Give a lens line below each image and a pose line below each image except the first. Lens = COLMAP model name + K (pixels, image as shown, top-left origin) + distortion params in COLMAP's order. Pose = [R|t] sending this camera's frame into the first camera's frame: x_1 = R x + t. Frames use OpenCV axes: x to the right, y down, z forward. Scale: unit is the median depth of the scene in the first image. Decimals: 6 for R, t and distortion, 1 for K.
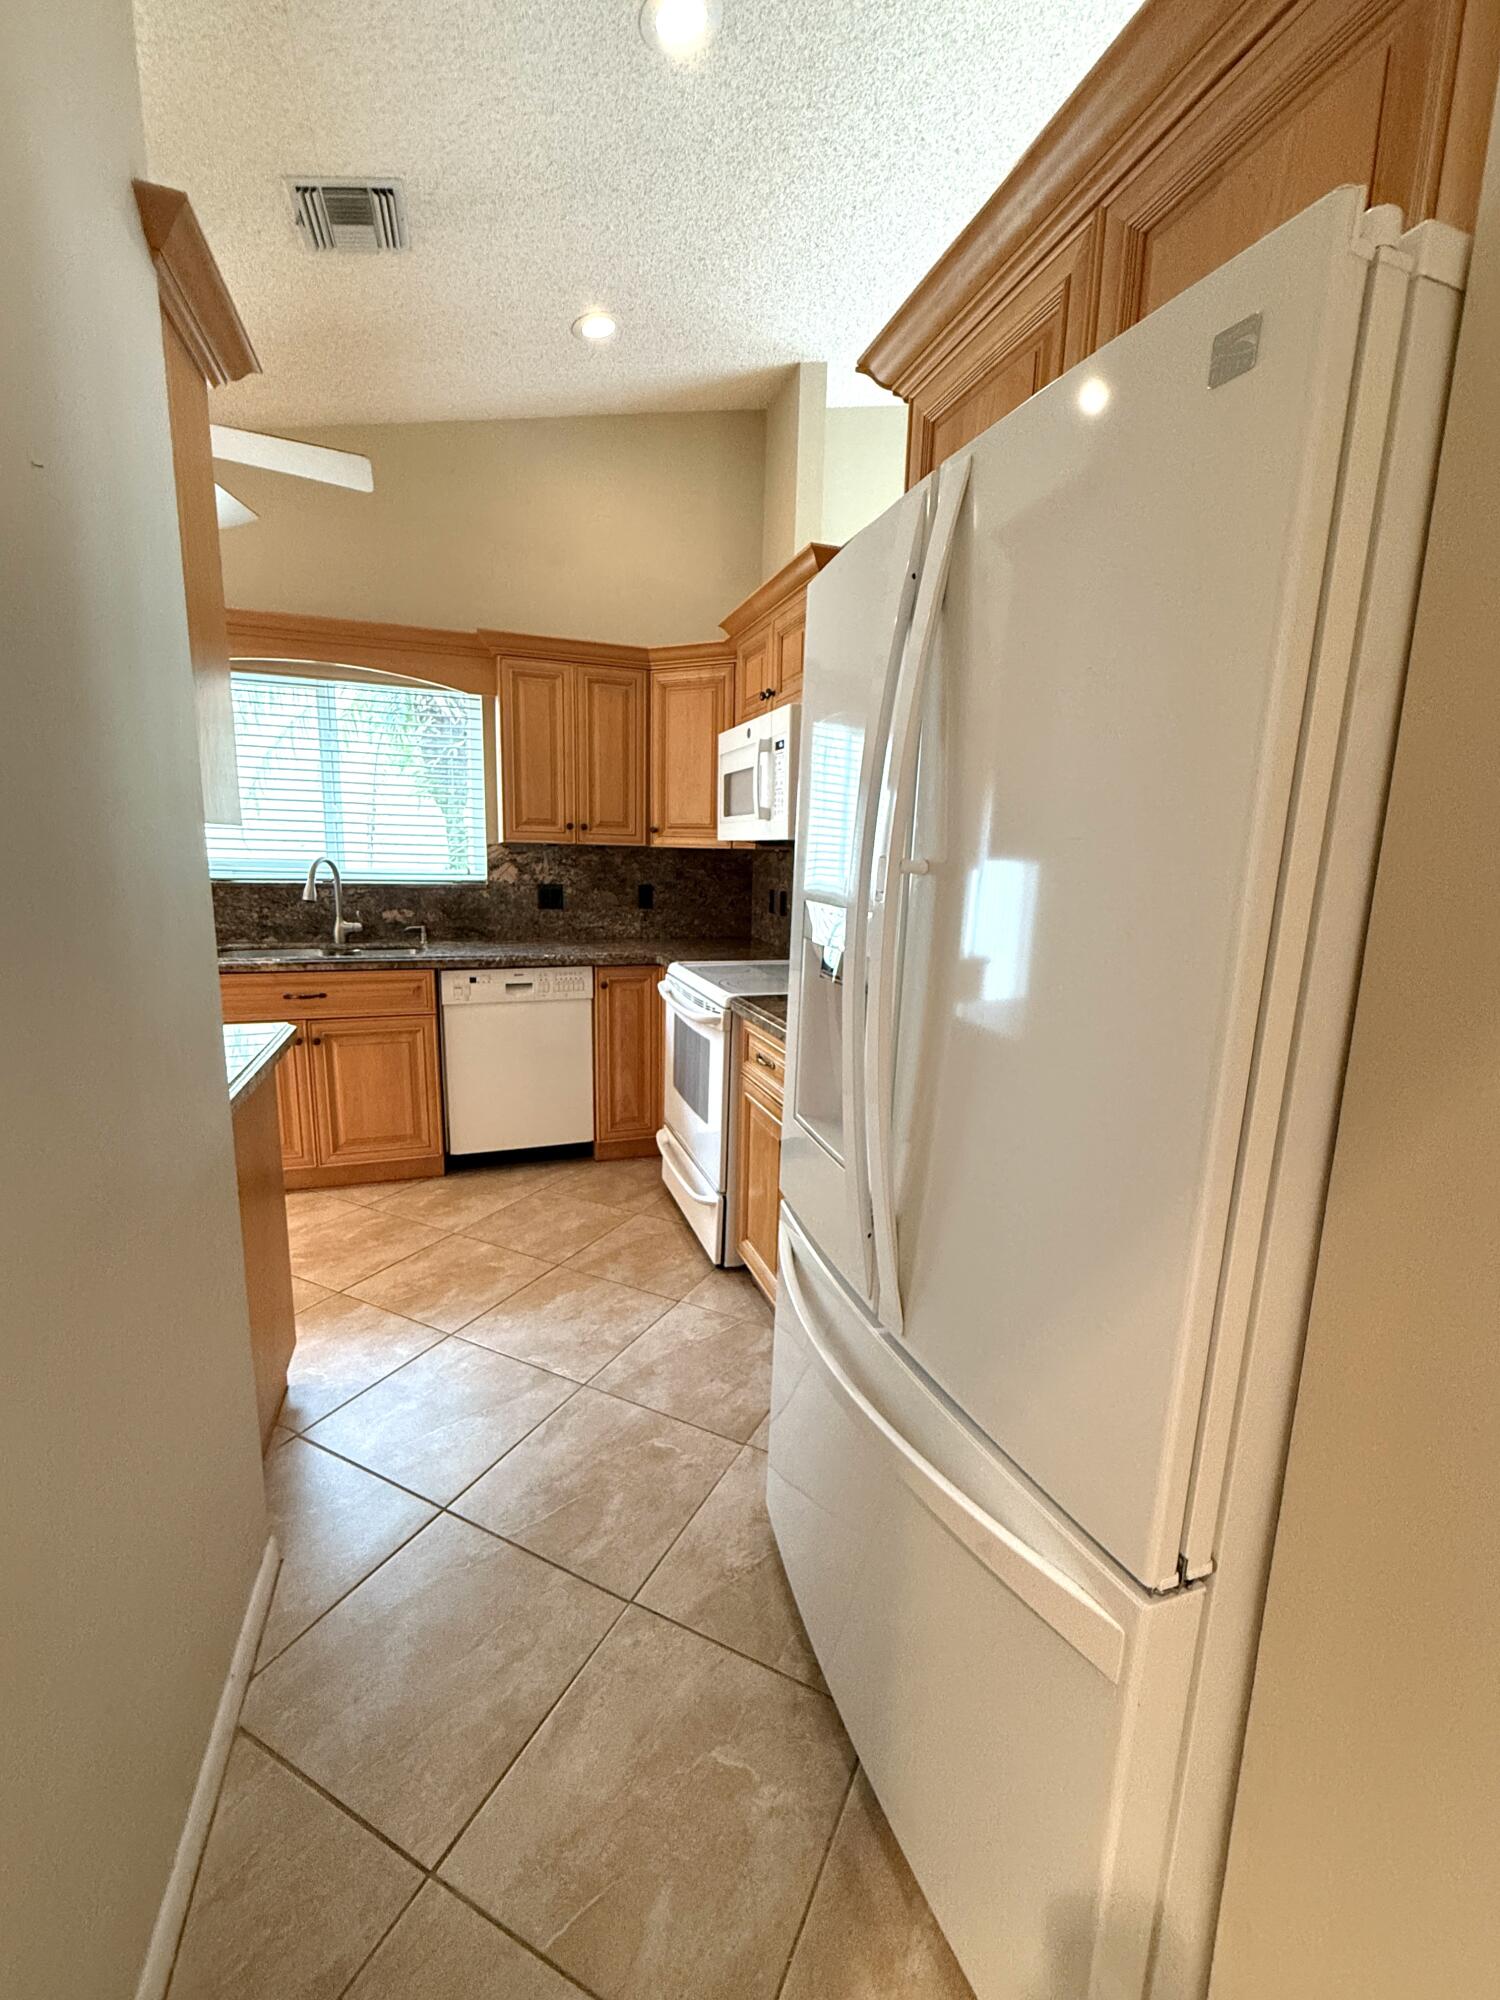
lens RADIAL K [[825.6, 0, 749.3], [0, 825.6, 995.2], [0, 0, 1]] dist [-0.001168, 0.000300]
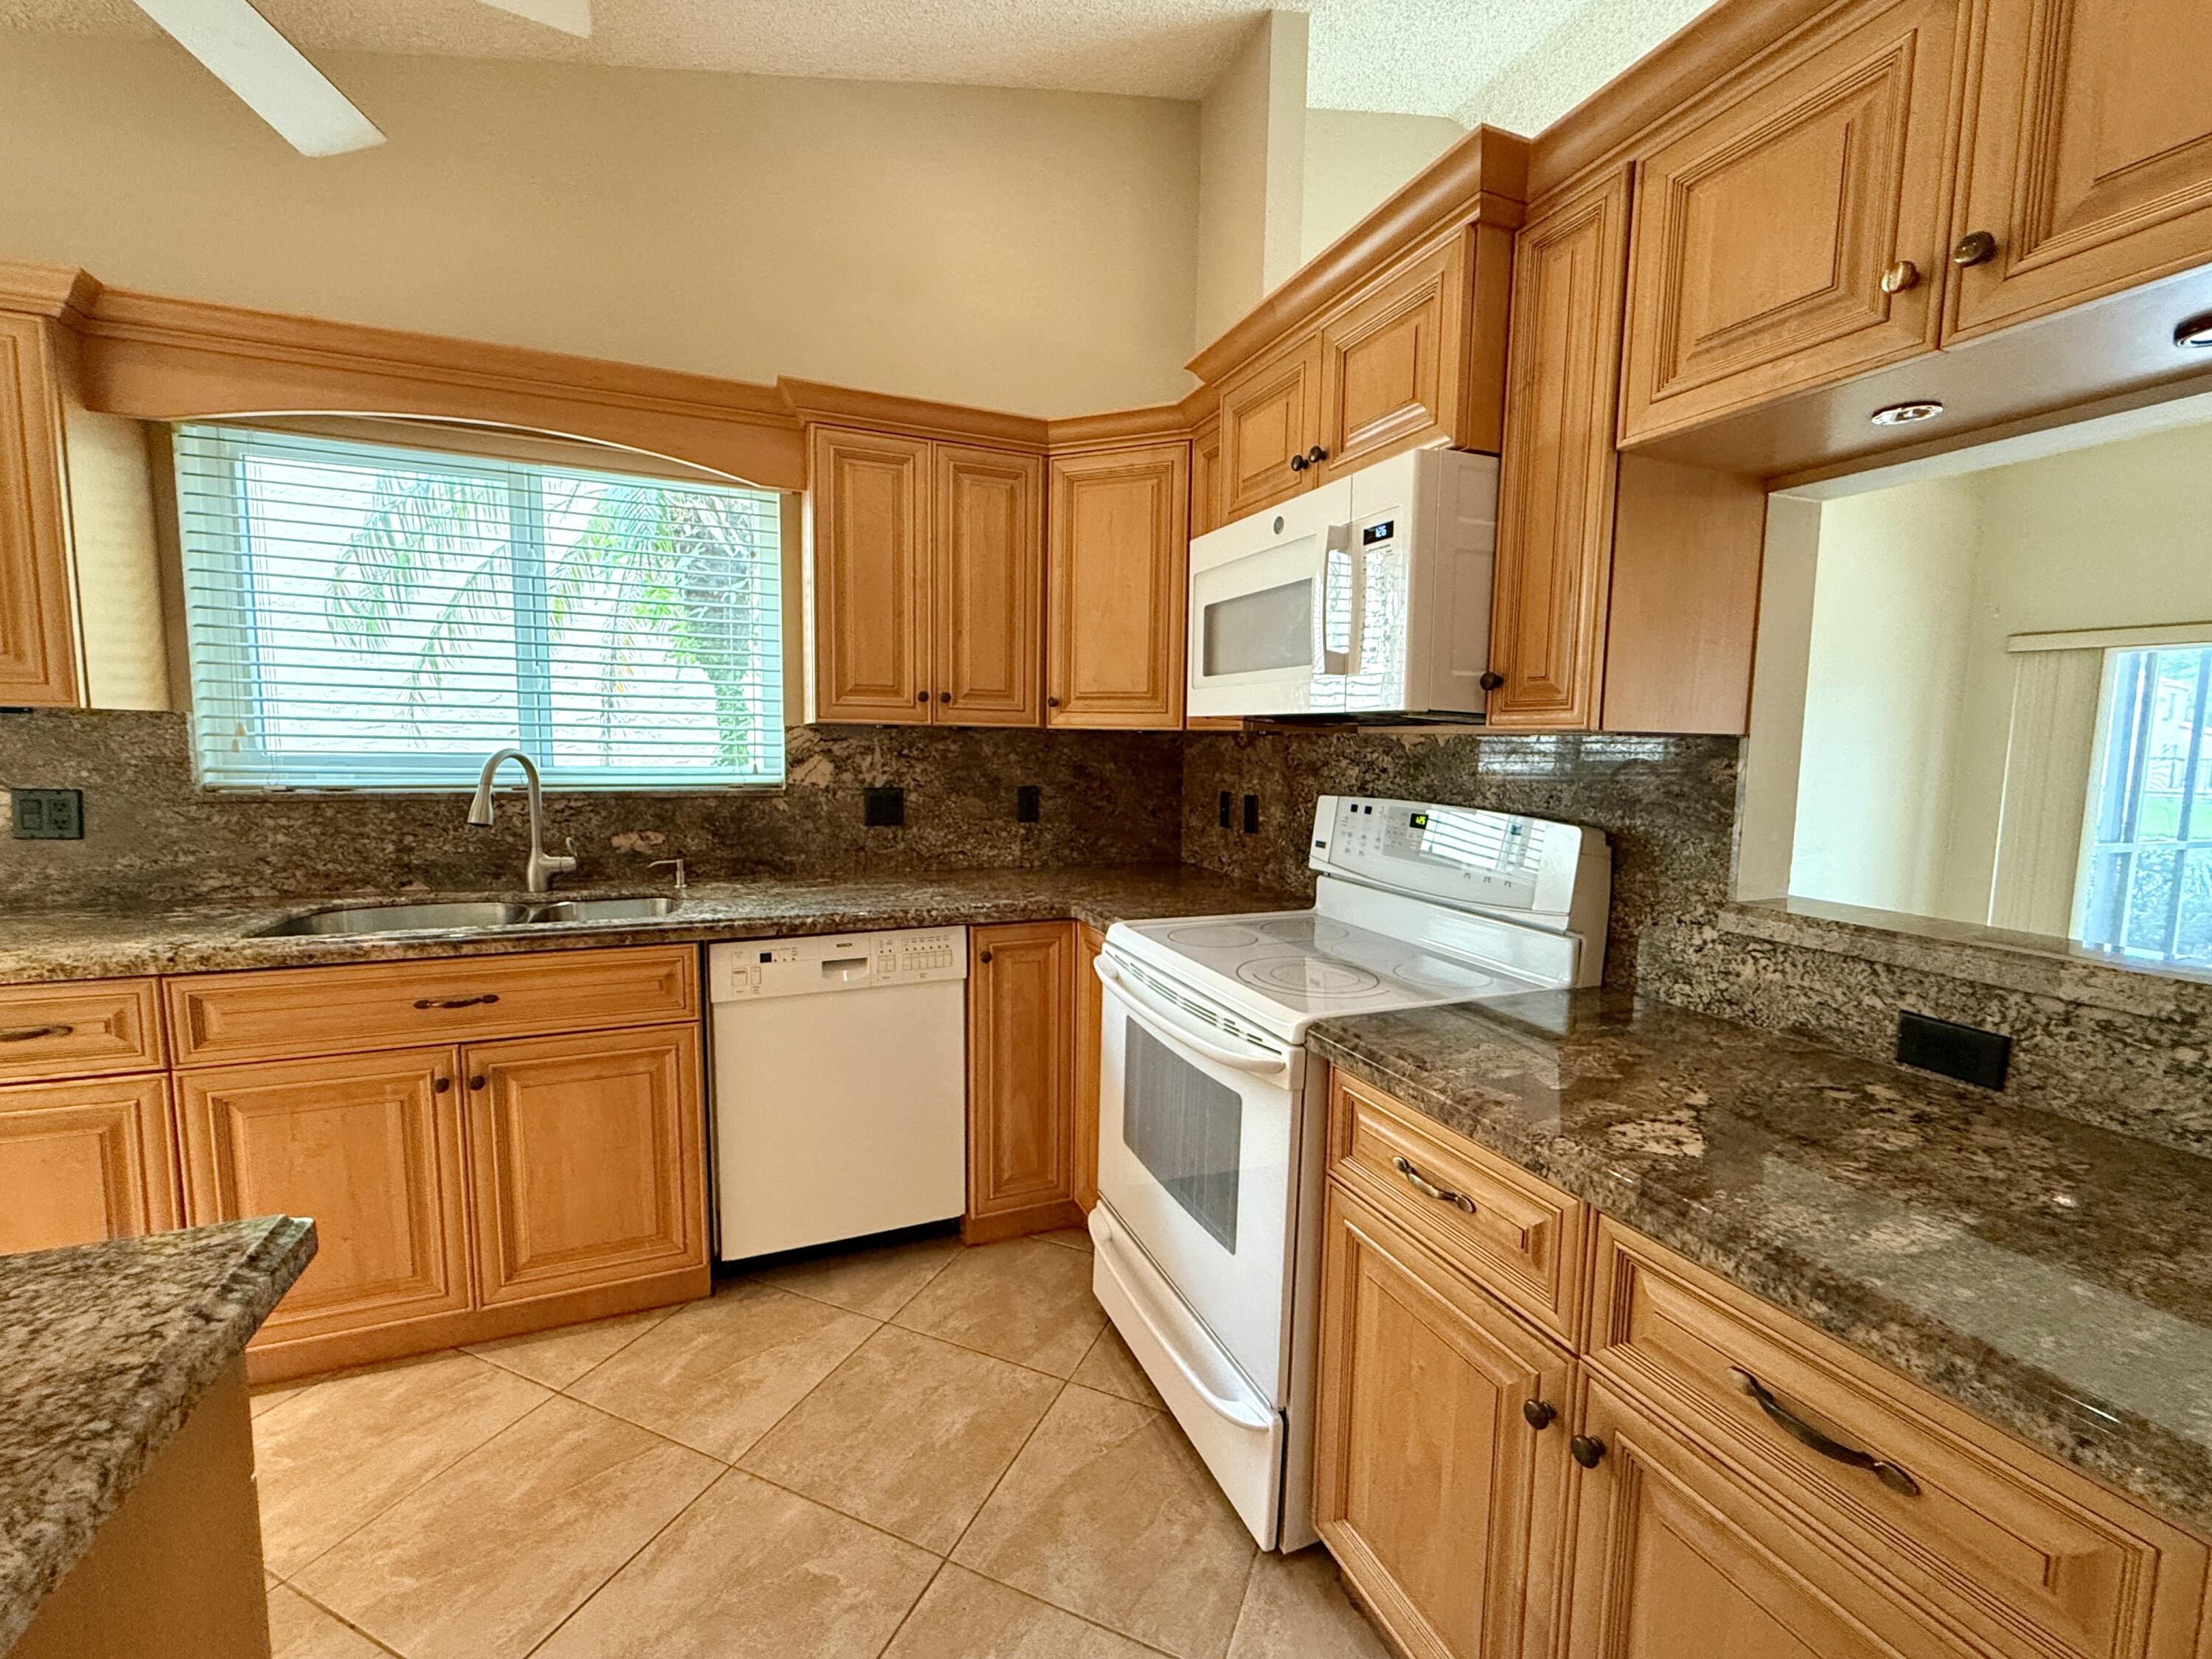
lens RADIAL K [[913.1, 0, 1099.9], [0, 913.1, 827.0], [0, 0, 1]] dist [-0.001168, 0.000300]
pose [[0.998447, -0.012464, 0.054293, -0.132951], [0.016354, 0.997284, -0.071811, -0.059027], [-0.053251, 0.072587, 0.995939, 0.338106]]
